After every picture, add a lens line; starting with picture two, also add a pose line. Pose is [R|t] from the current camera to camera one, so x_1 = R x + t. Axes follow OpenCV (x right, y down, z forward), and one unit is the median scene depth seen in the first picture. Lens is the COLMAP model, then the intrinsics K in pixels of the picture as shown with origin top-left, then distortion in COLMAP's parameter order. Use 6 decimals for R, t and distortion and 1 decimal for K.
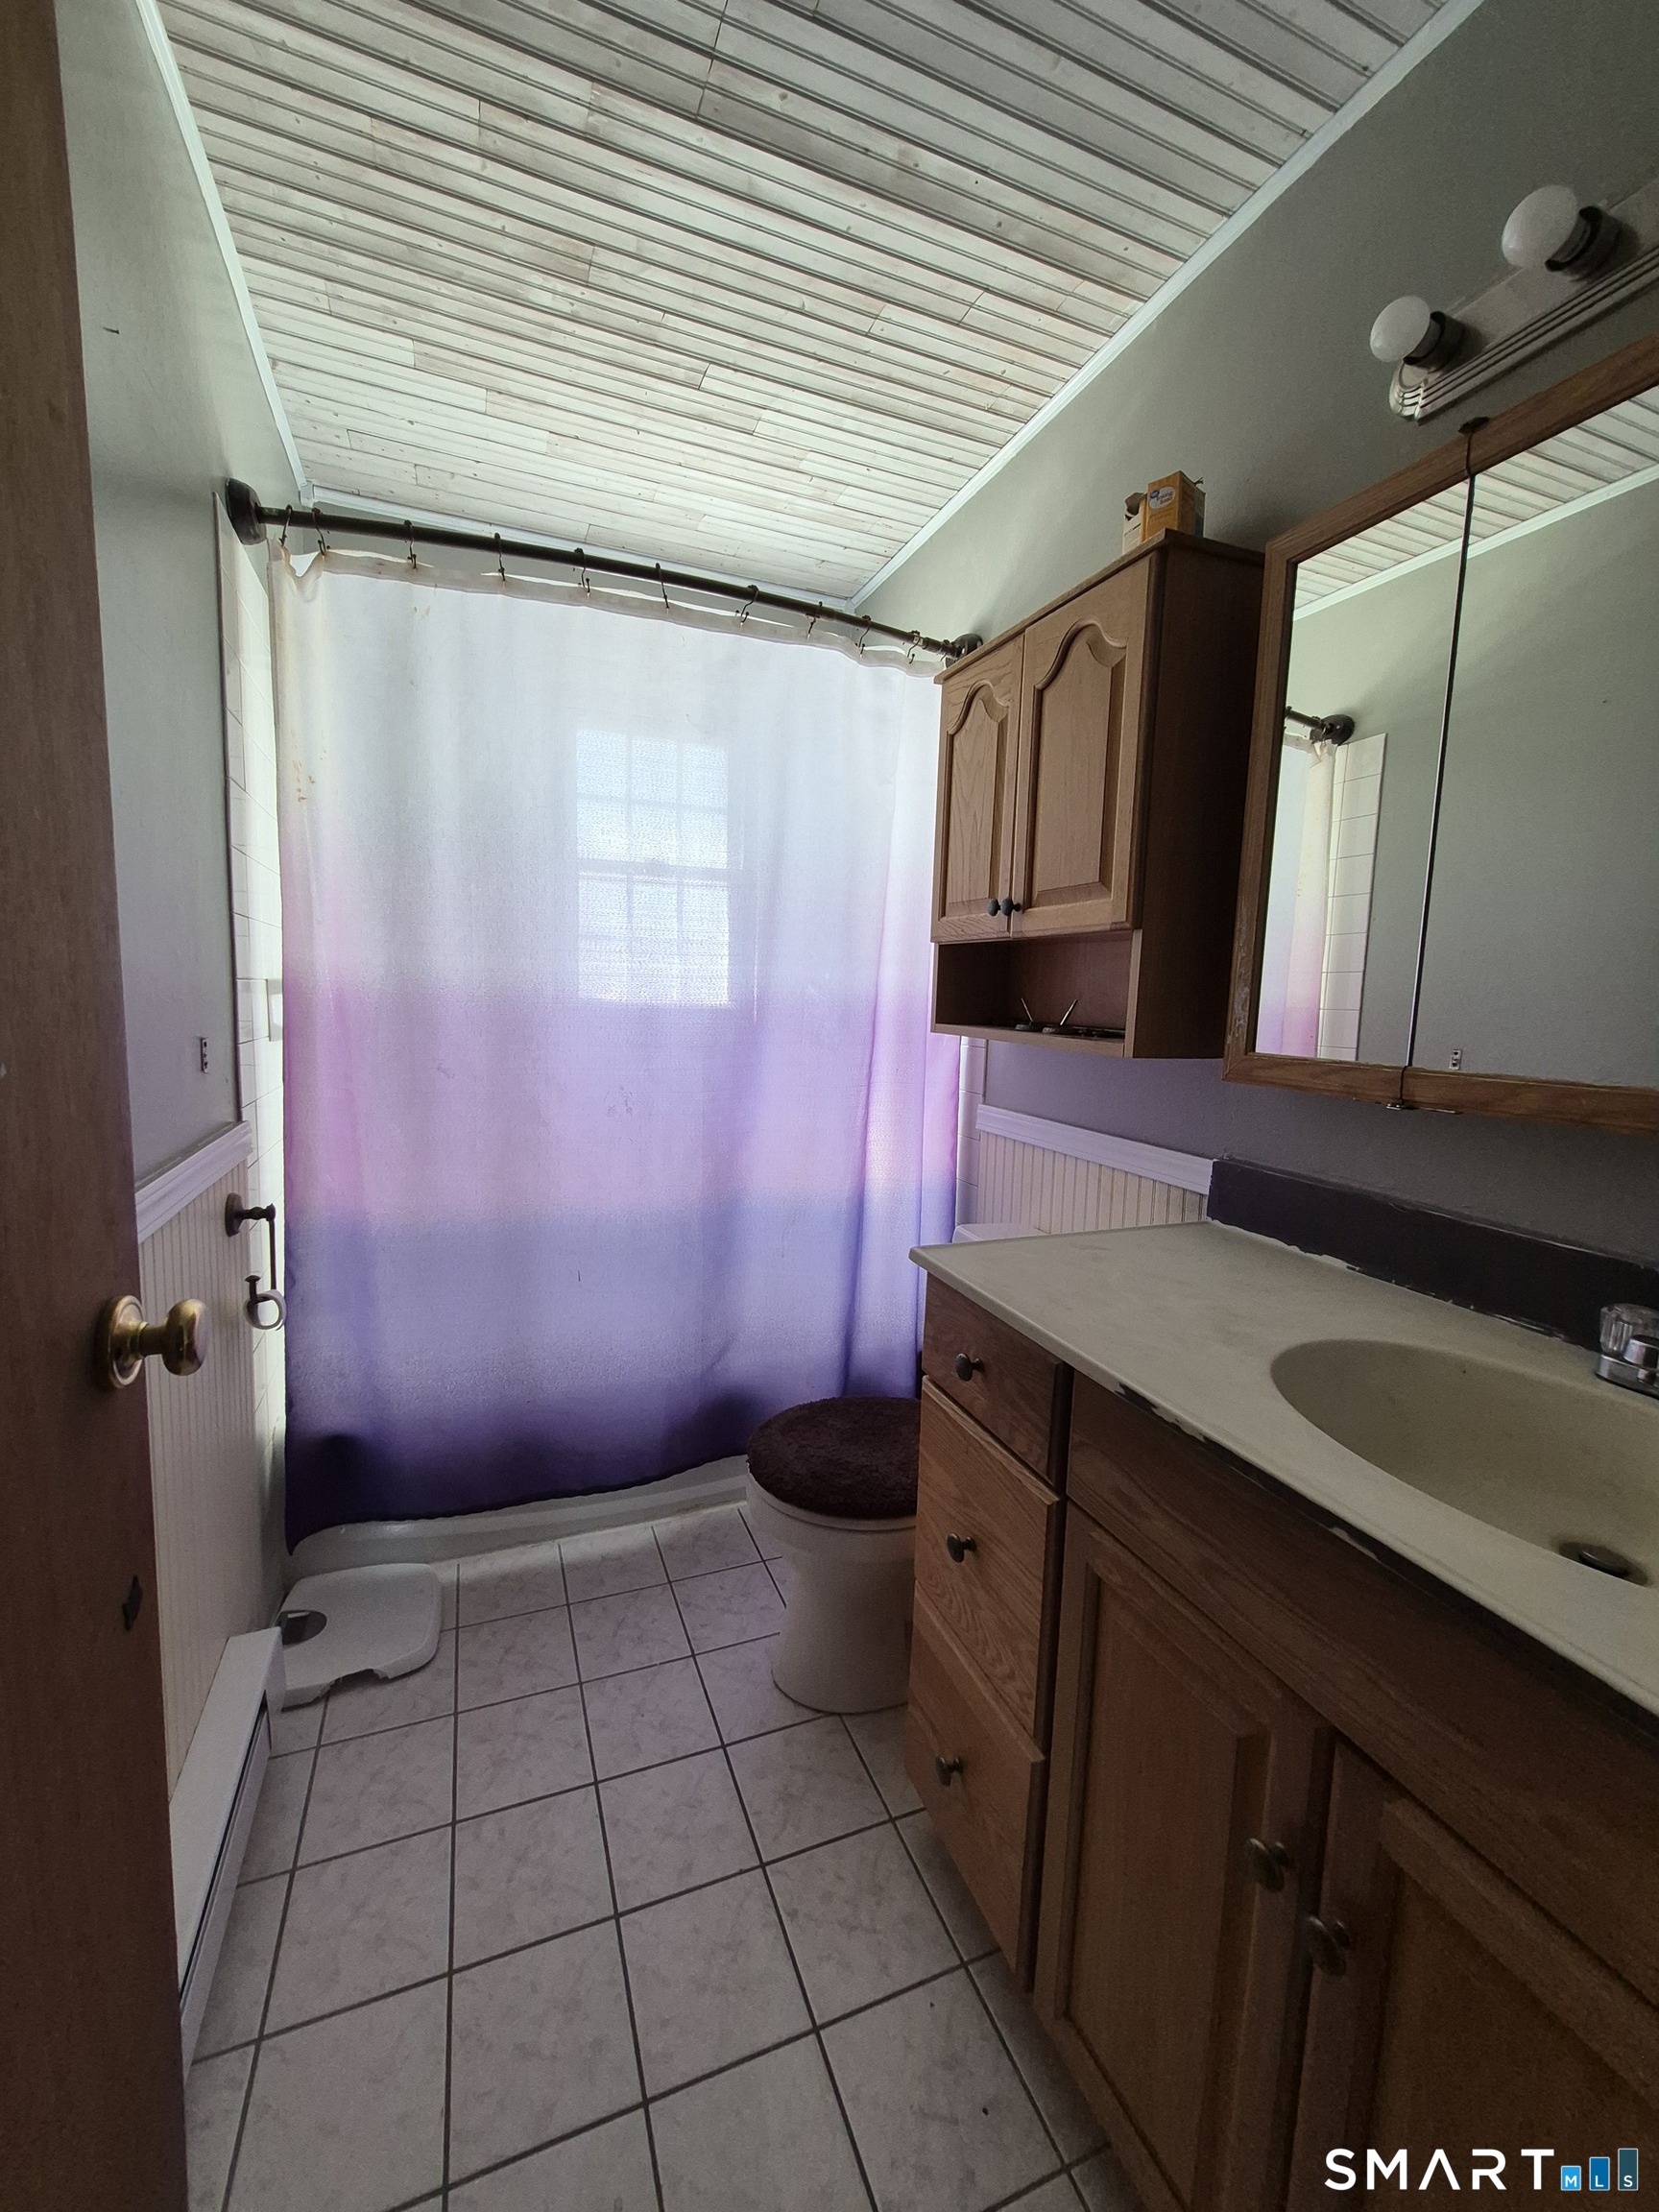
lens RADIAL K [[866.3, 0, 814.8], [0, 866.3, 1083.9], [0, 0, 1]] dist [0.008338, -0.003395]
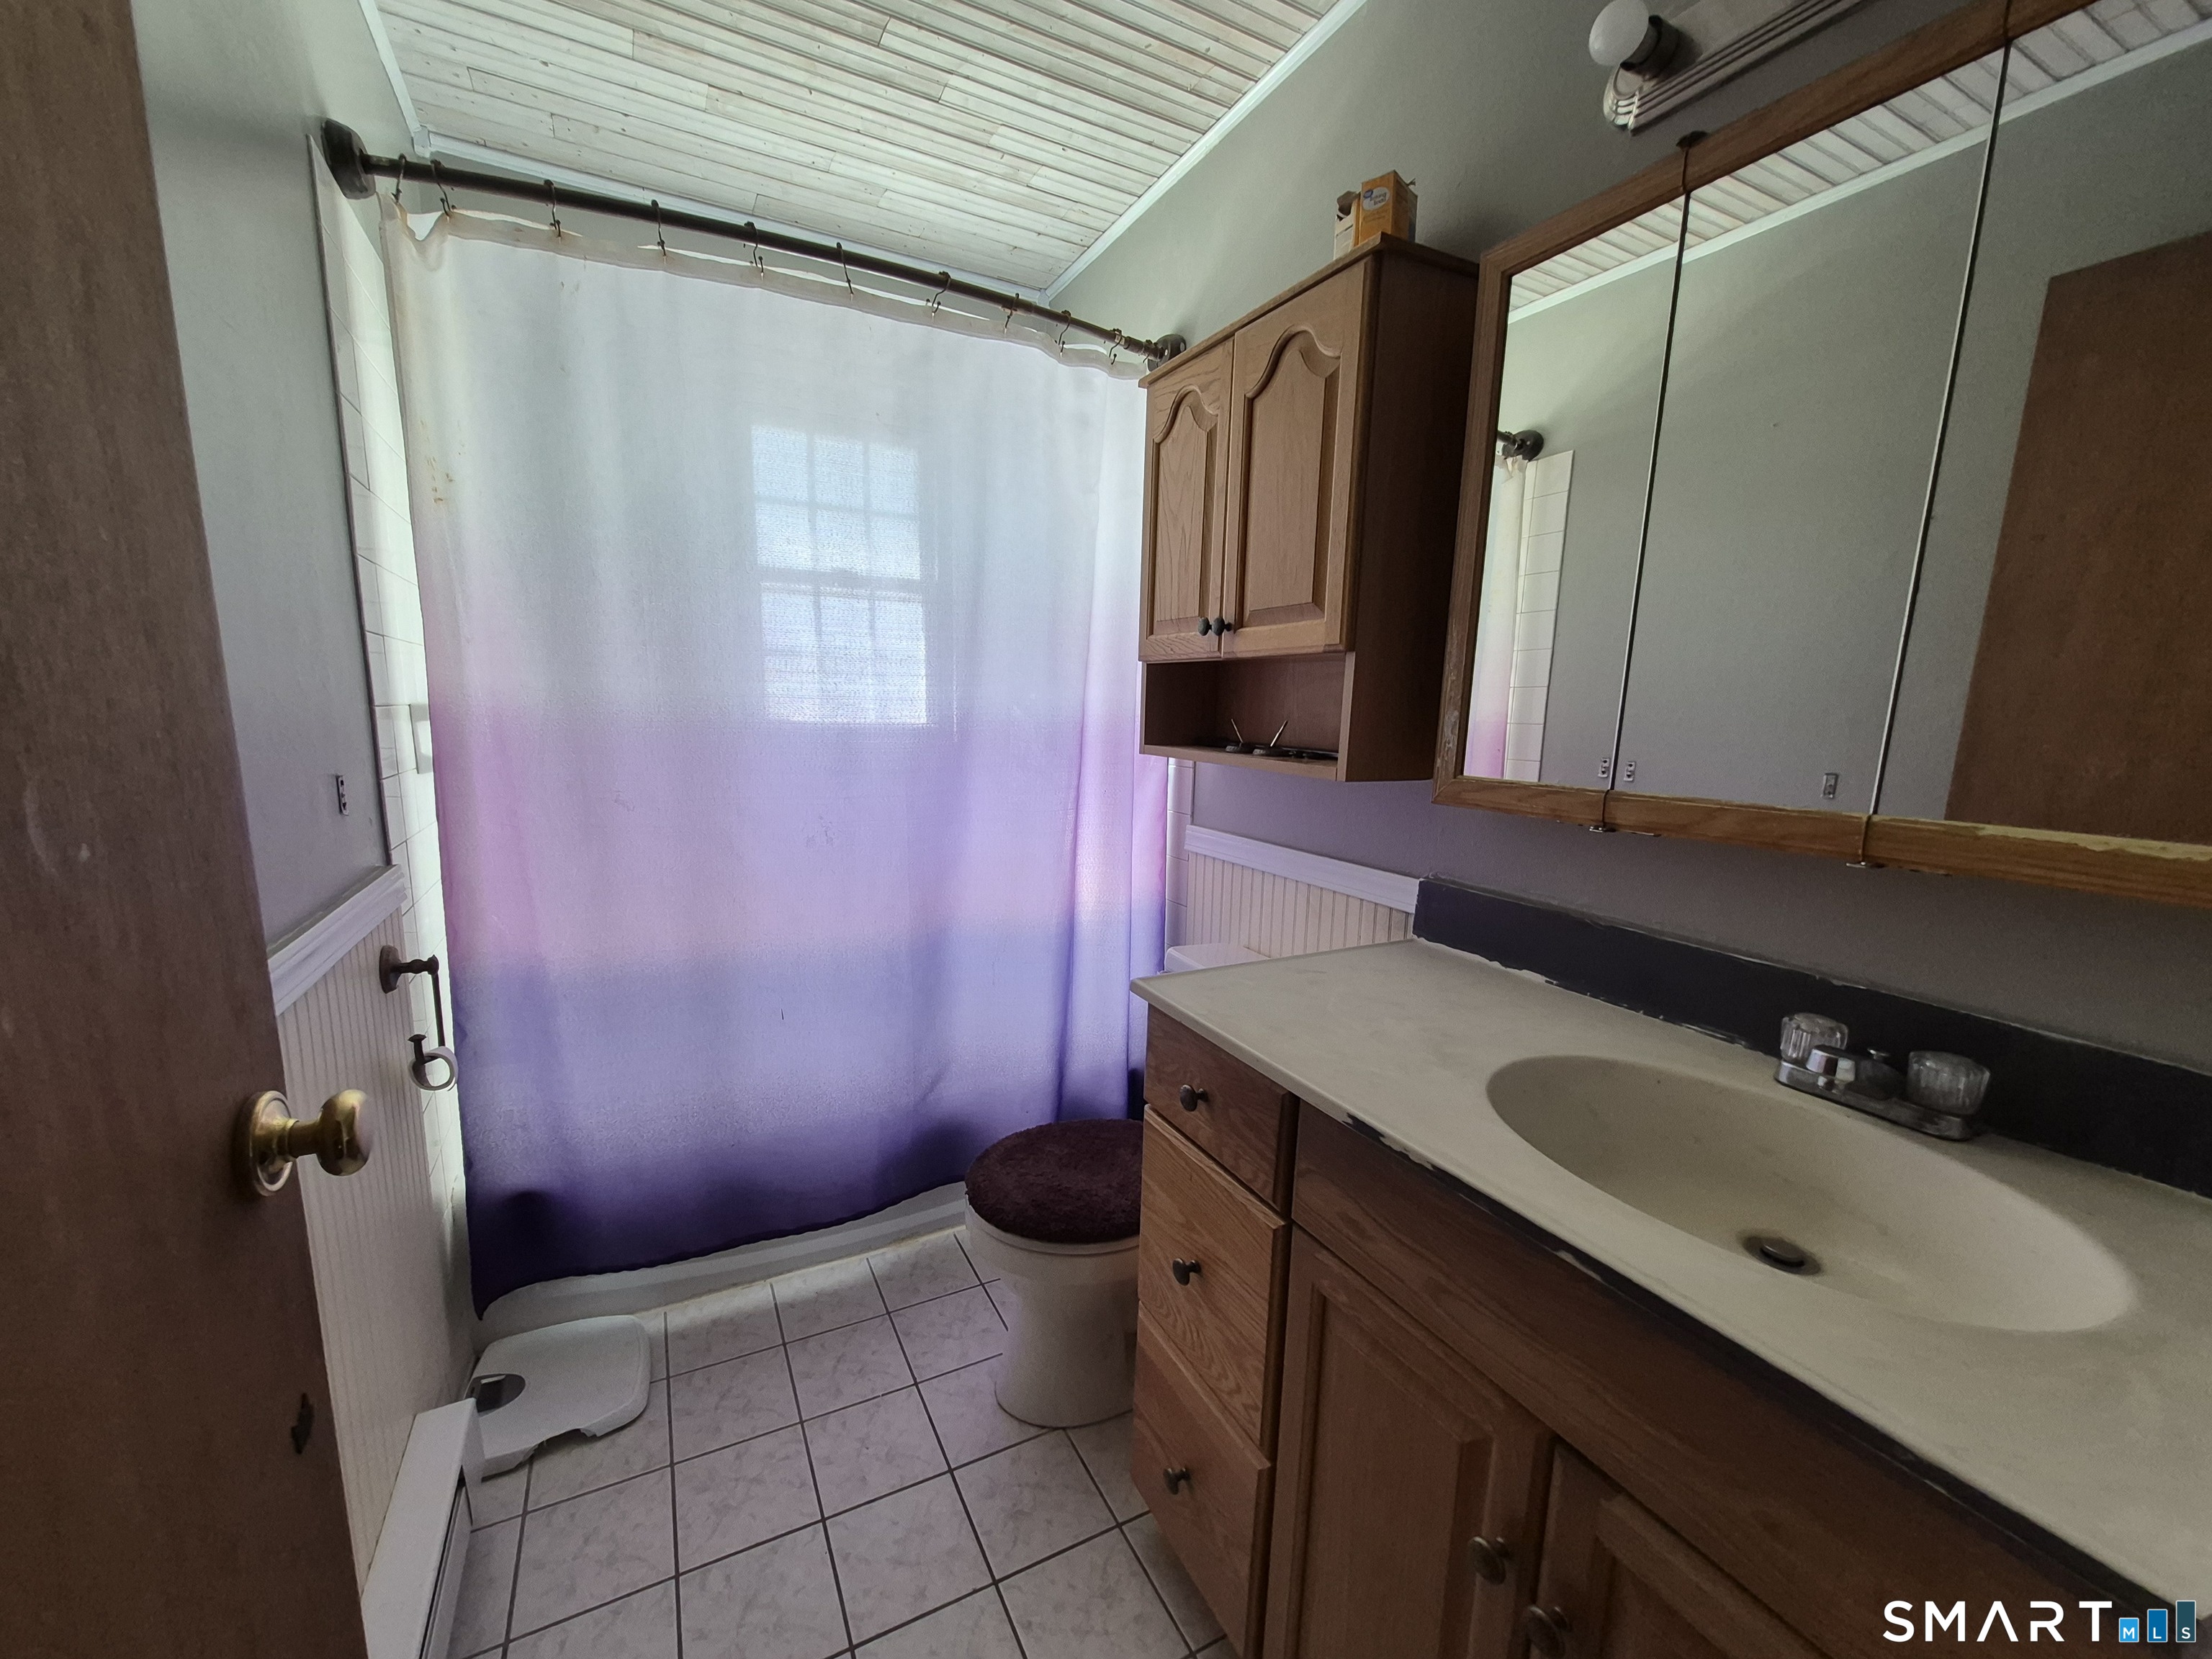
lens RADIAL K [[866.3, 0, 1099.2], [0, 866.3, 849.7], [0, 0, 1]] dist [0.008338, -0.003395]
pose [[0.994557, -0.023978, 0.101395, -0.019687], [0.017459, 0.997752, 0.064700, -0.020342], [-0.102719, -0.062578, 0.992740, 0.027577]]
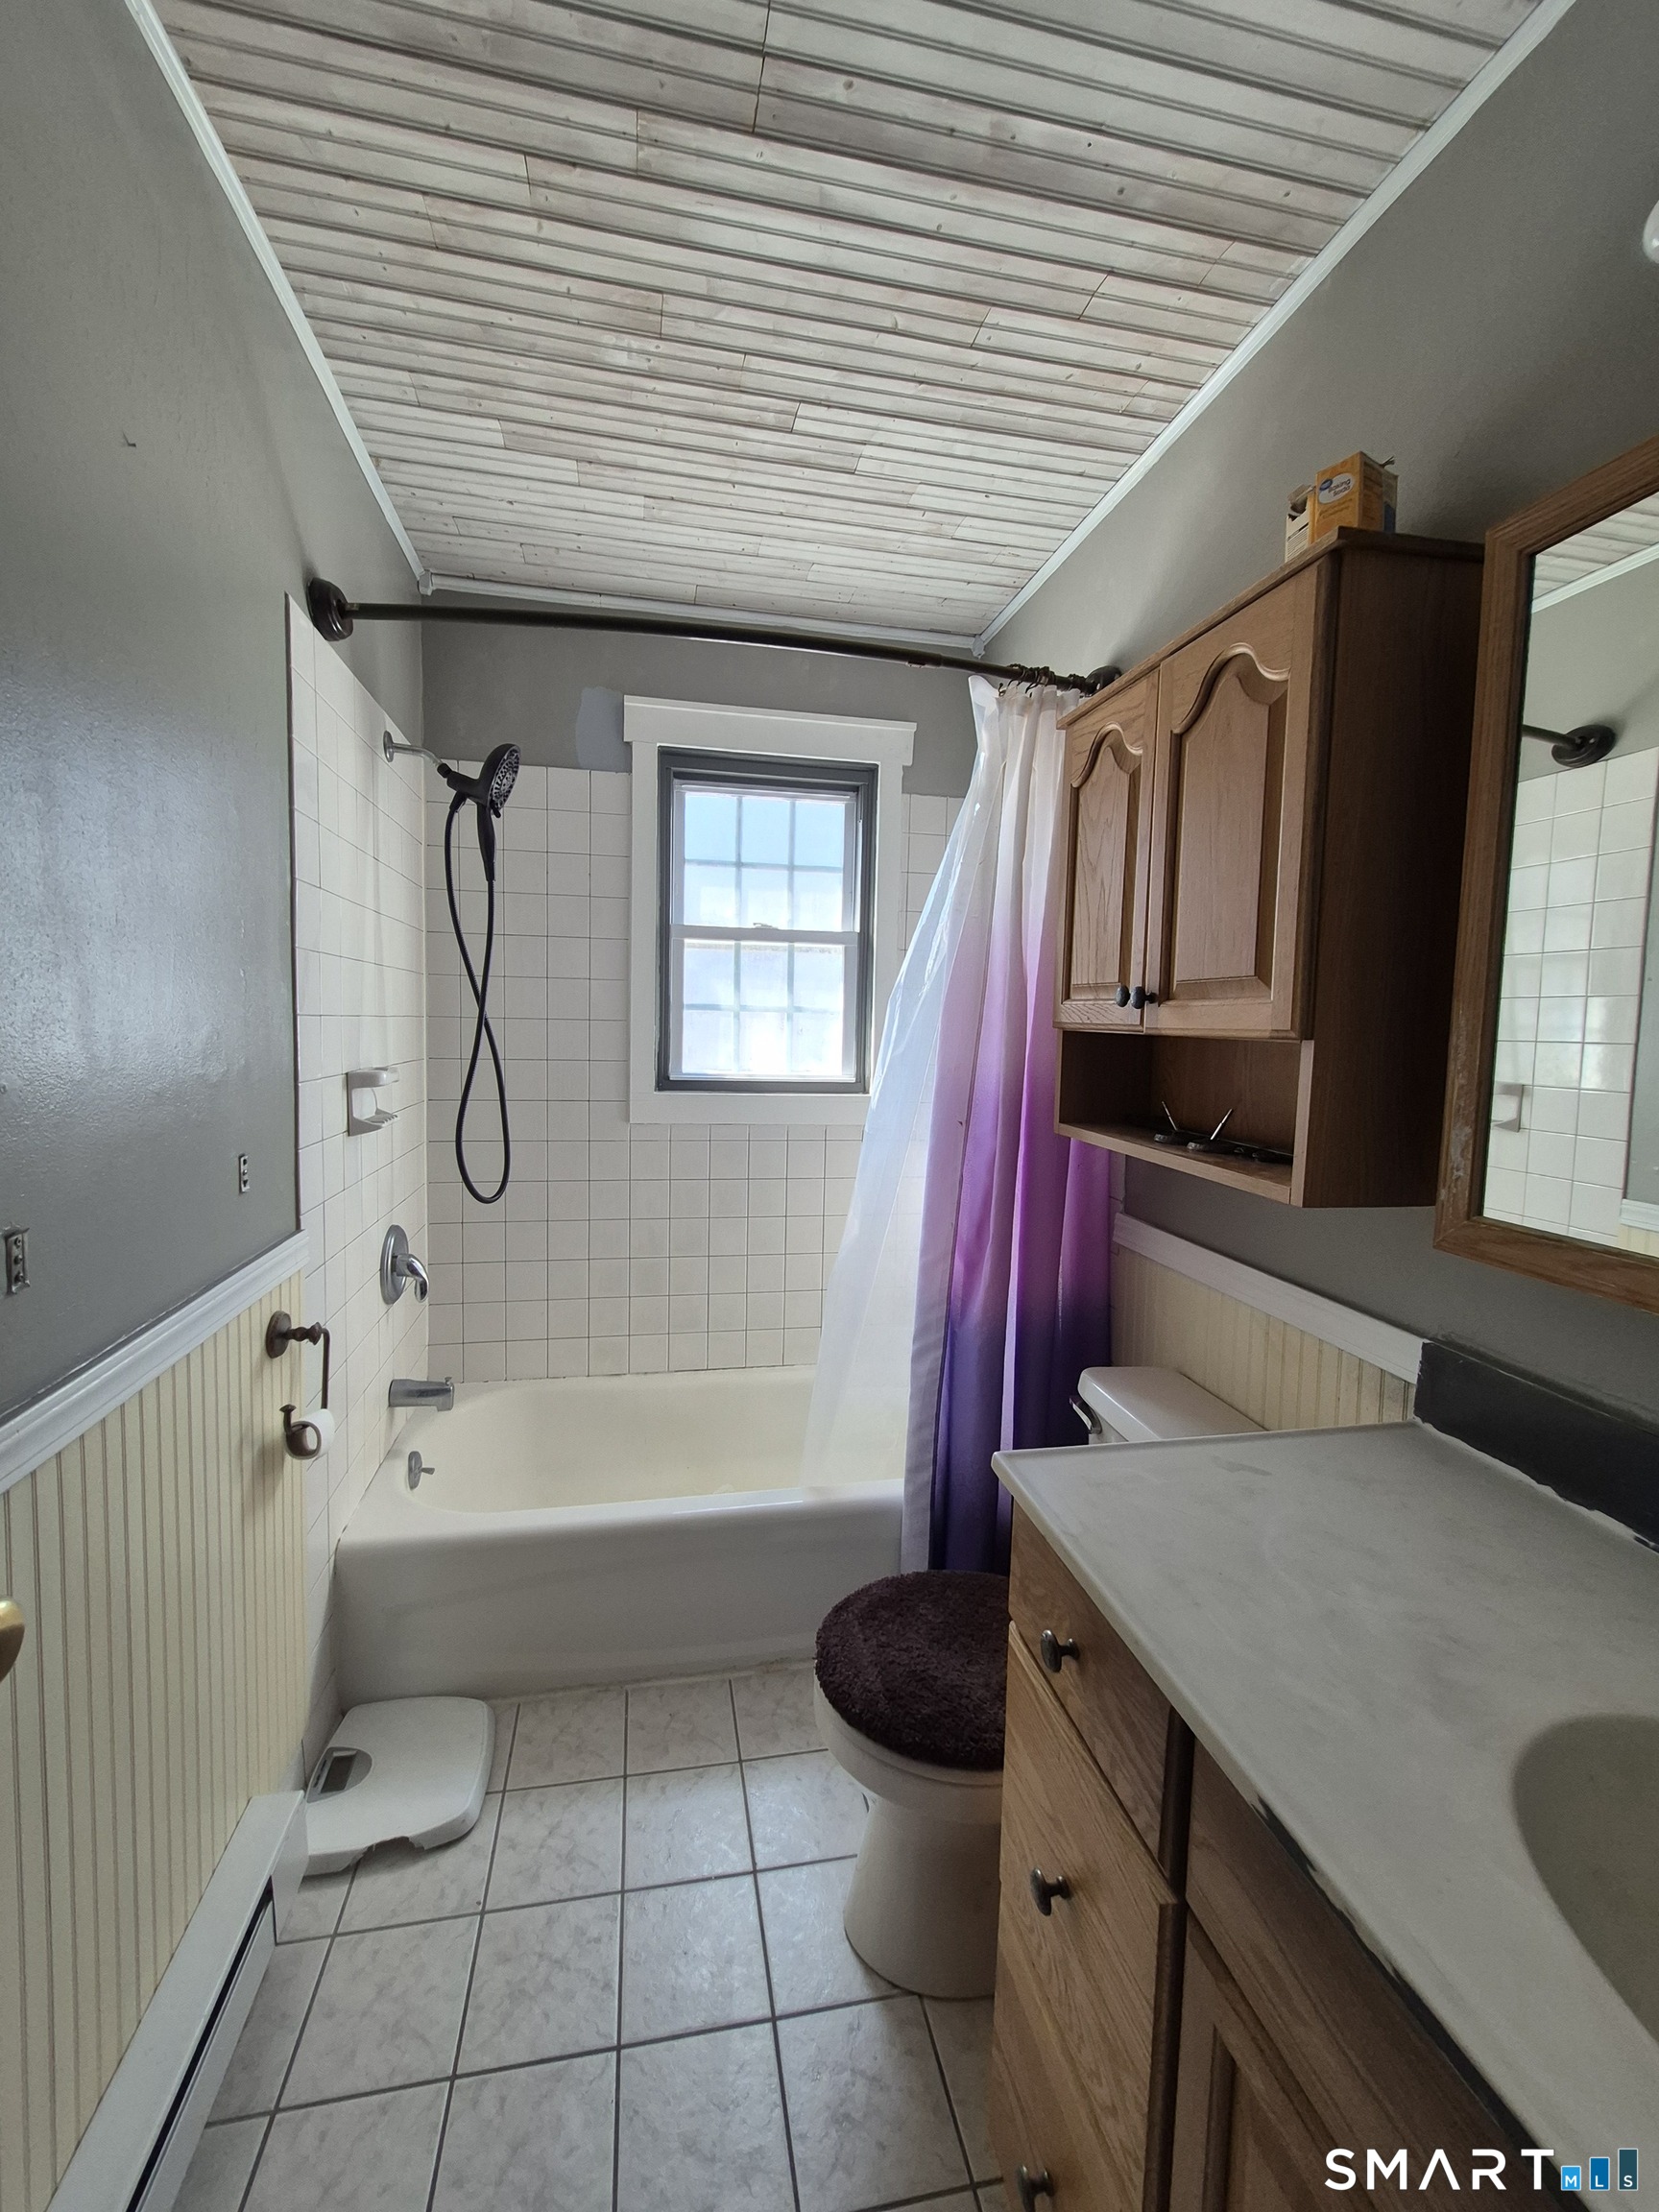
lens RADIAL K [[866.3, 0, 822.8], [0, 866.3, 1073.0], [0, 0, 1]] dist [0.008338, -0.003395]
pose [[0.983213, 0.007228, -0.182318, 0.088460], [-0.014816, 0.999078, -0.040291, -0.107447], [0.181859, 0.042315, 0.982414, 0.165231]]
